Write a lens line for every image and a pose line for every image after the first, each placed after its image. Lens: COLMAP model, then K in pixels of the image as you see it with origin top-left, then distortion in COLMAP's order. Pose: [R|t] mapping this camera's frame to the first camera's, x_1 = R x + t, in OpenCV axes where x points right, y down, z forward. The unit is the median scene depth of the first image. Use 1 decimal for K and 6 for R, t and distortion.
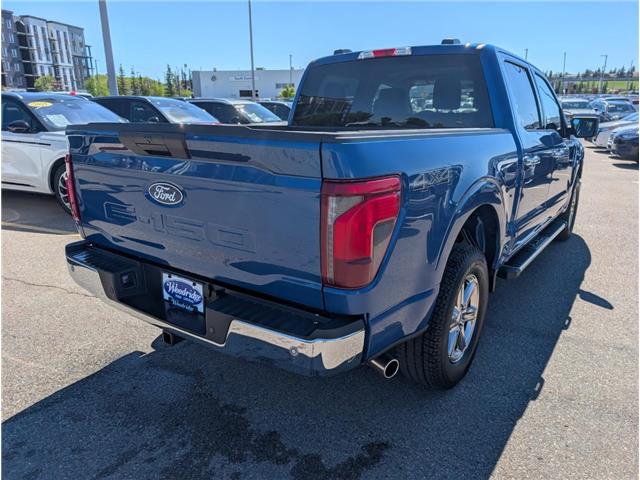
lens RADIAL K [[465.9, 0, 319.9], [0, 465.9, 242.6], [0, 0, 1]] dist [0.025570, -0.003821]
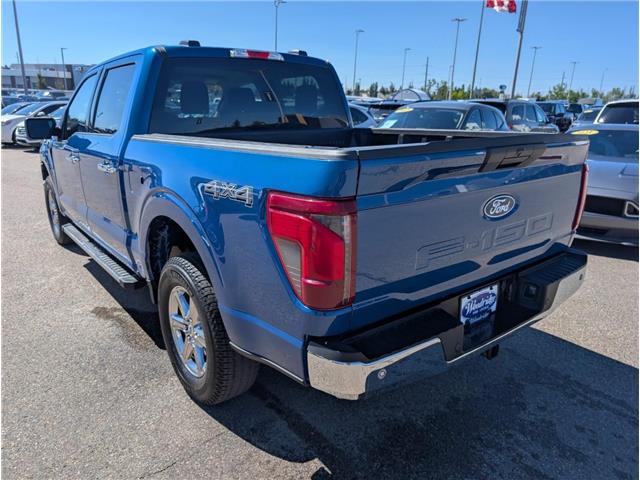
lens RADIAL K [[465.9, 0, 316.4], [0, 465.9, 243.5], [0, 0, 1]] dist [0.025570, -0.003821]
pose [[0.265895, -0.271229, 0.925059, -1.257552], [0.255227, 0.945167, 0.203763, -0.304092], [-0.929601, 0.181921, 0.320540, 0.973612]]
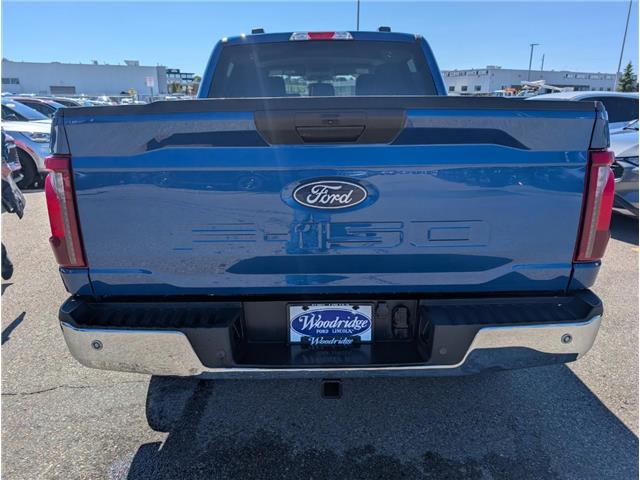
lens RADIAL K [[465.9, 0, 318.3], [0, 465.9, 235.2], [0, 0, 1]] dist [0.025570, -0.003821]
pose [[0.805325, -0.162918, 0.570008, -0.714168], [0.171607, 0.984397, 0.038905, -0.067914], [-0.567453, 0.066486, 0.820718, 0.377896]]
